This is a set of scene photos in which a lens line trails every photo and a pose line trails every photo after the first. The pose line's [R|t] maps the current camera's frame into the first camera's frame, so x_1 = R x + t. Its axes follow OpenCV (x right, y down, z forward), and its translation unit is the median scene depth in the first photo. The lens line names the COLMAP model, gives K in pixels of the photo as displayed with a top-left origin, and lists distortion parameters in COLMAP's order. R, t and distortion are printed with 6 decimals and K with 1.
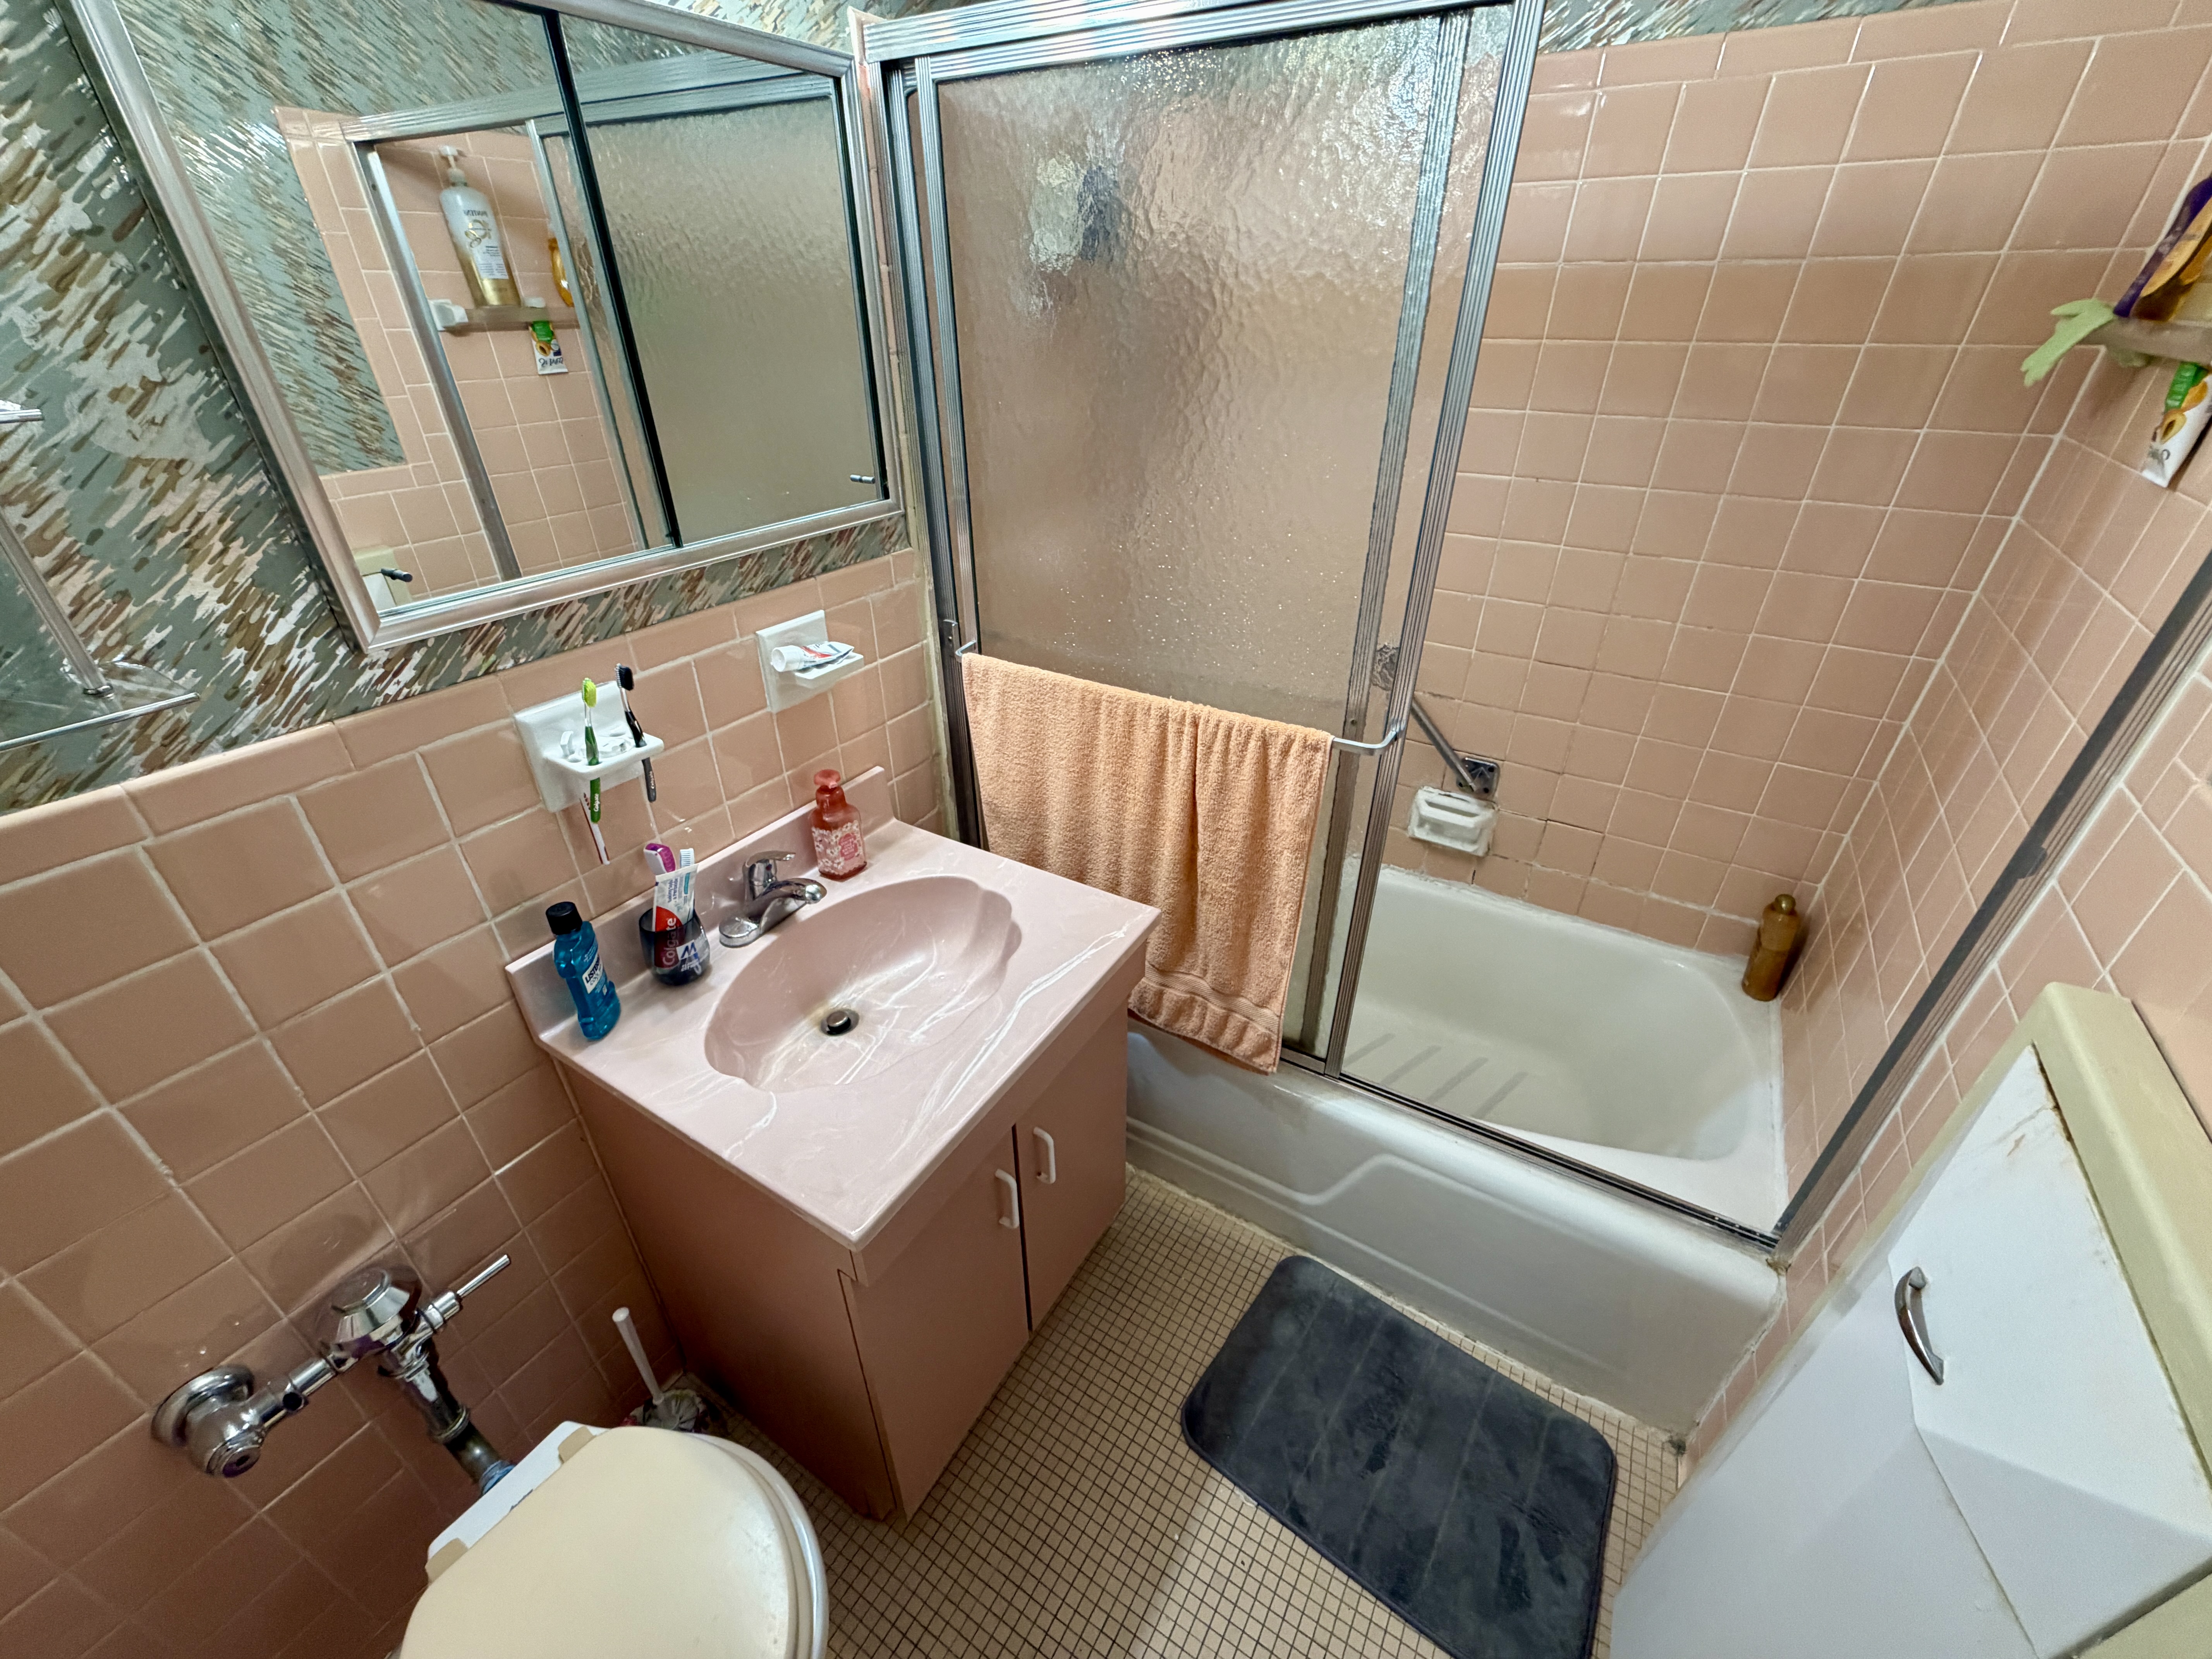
lens RADIAL K [[886.7, 0, 1102.2], [0, 886.7, 833.1], [0, 0, 1]] dist [-0.001064, 0.000378]
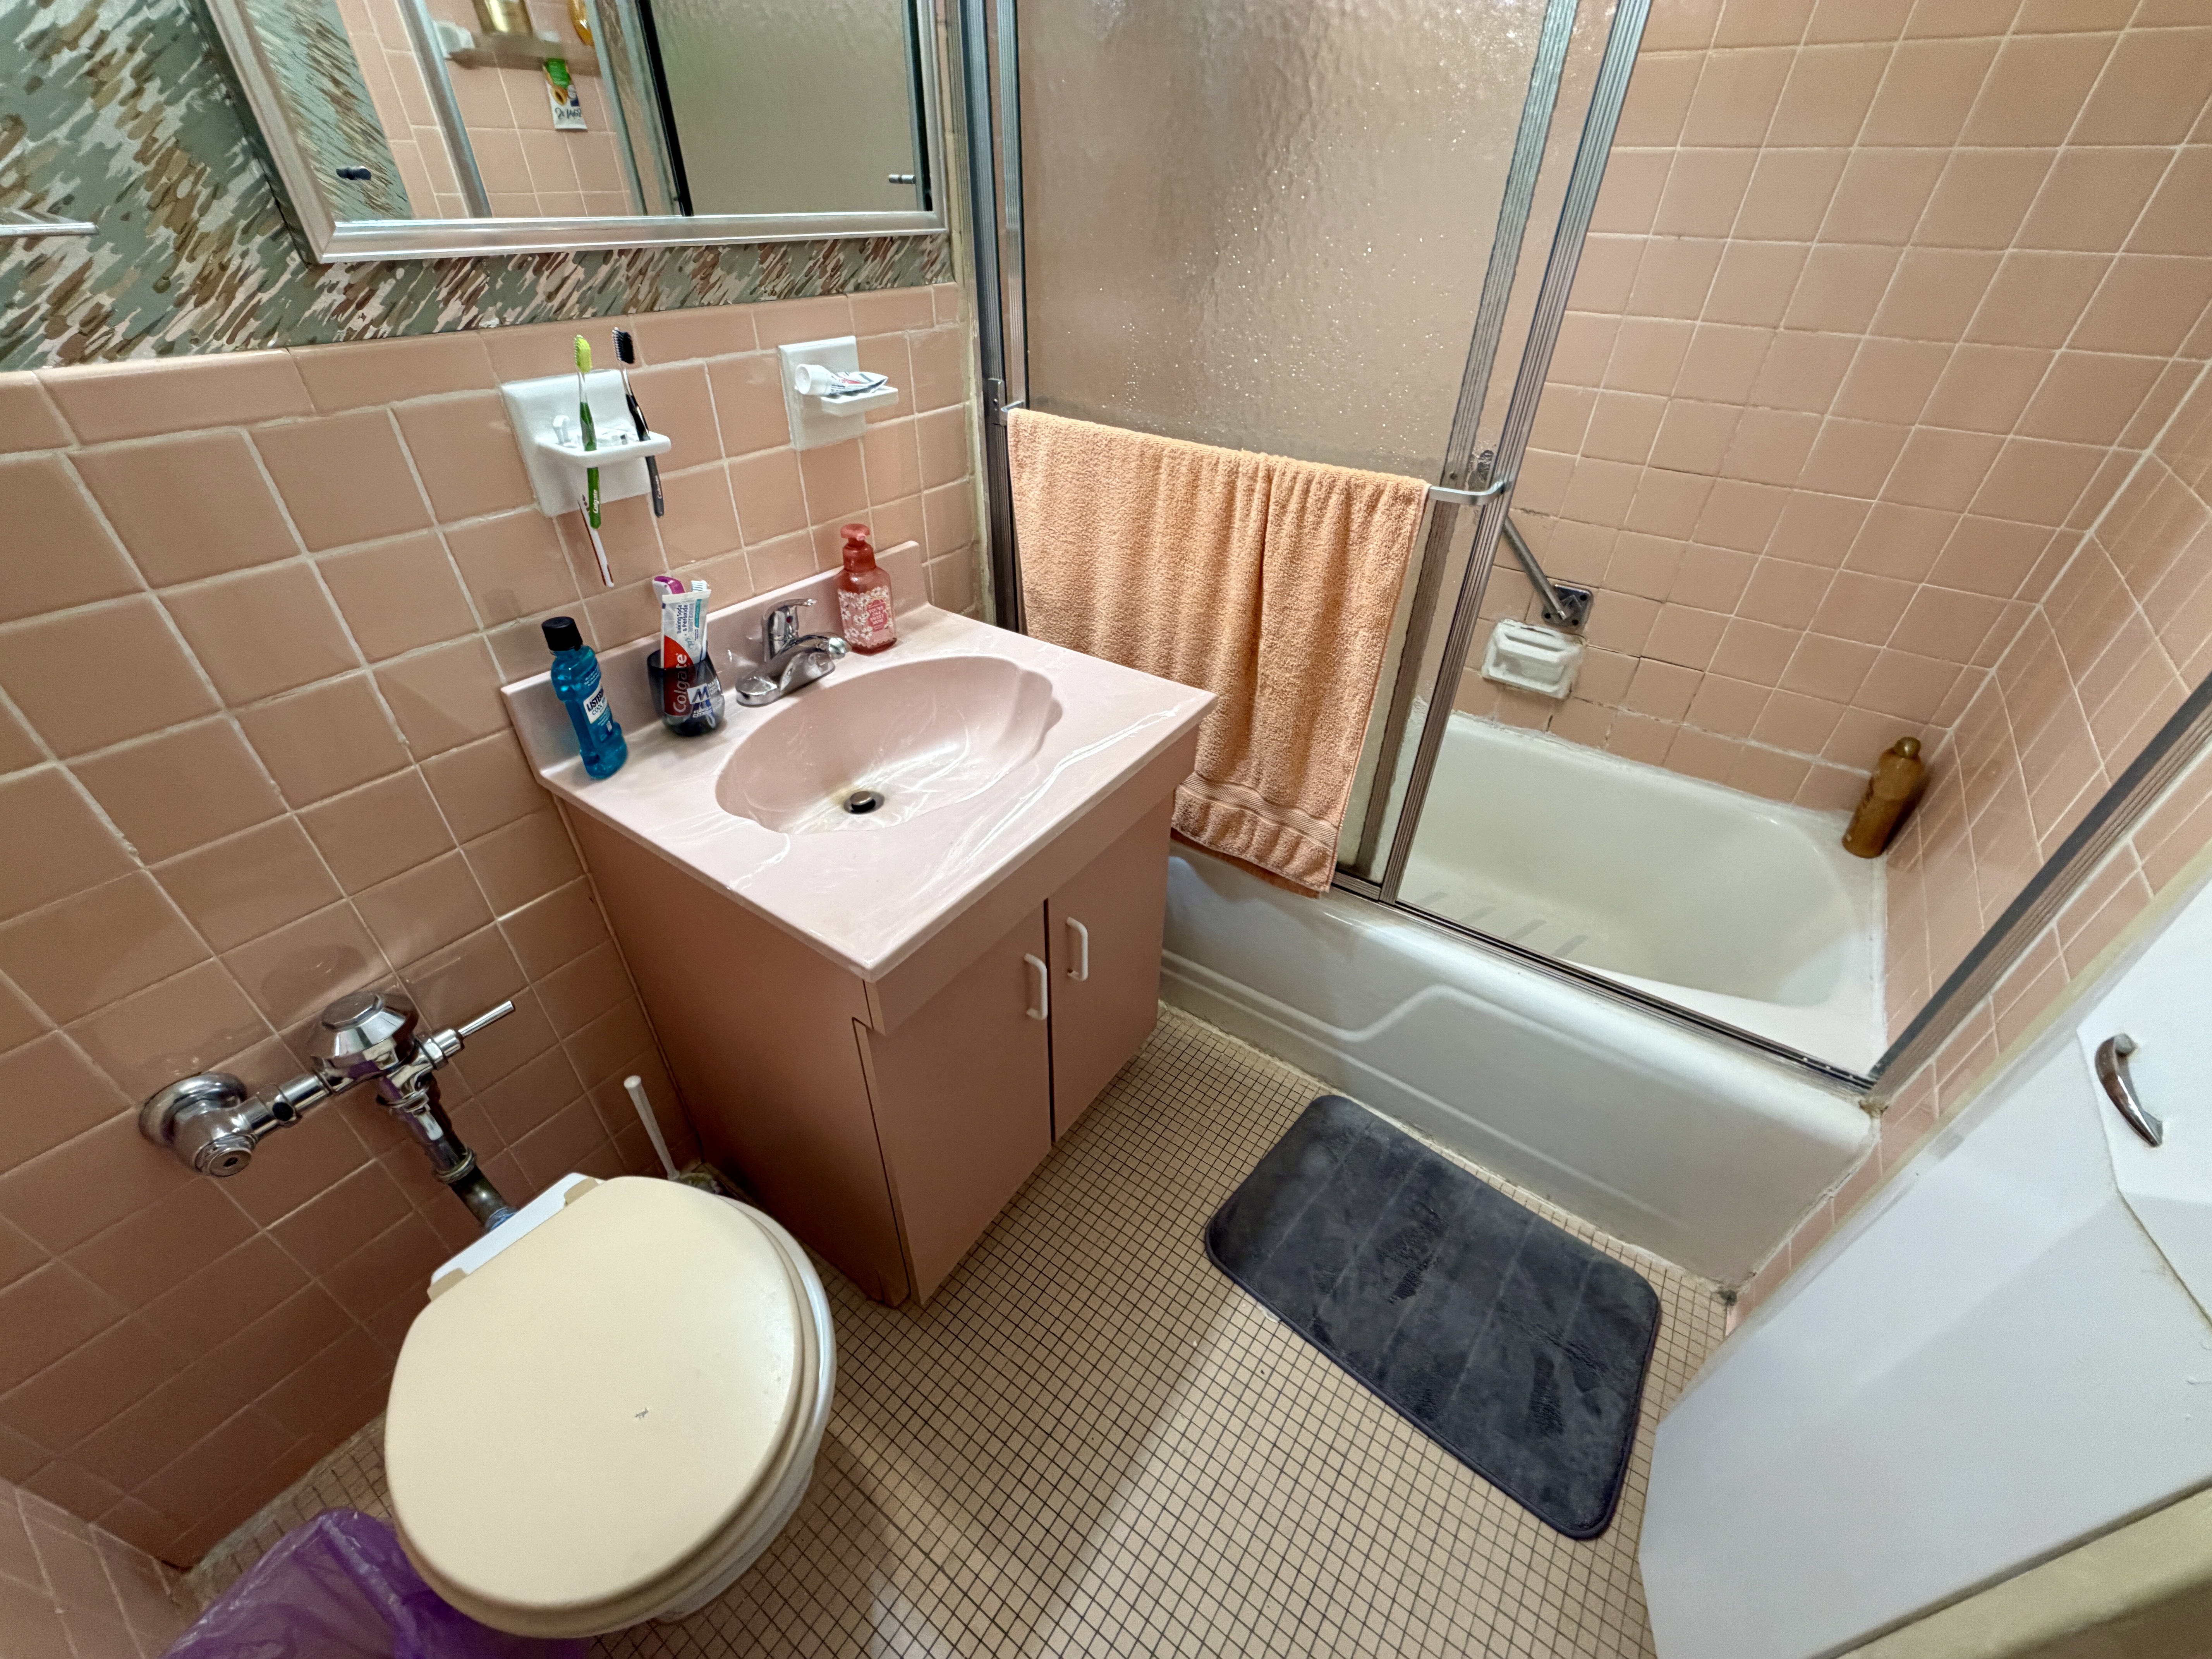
lens RADIAL K [[886.7, 0, 1102.2], [0, 886.7, 833.9], [0, 0, 1]] dist [-0.001064, 0.000378]
pose [[0.998107, 0.050053, -0.035735, -0.011402], [-0.046383, 0.994200, 0.097033, 0.151327], [0.040384, -0.095192, 0.994639, 0.083449]]
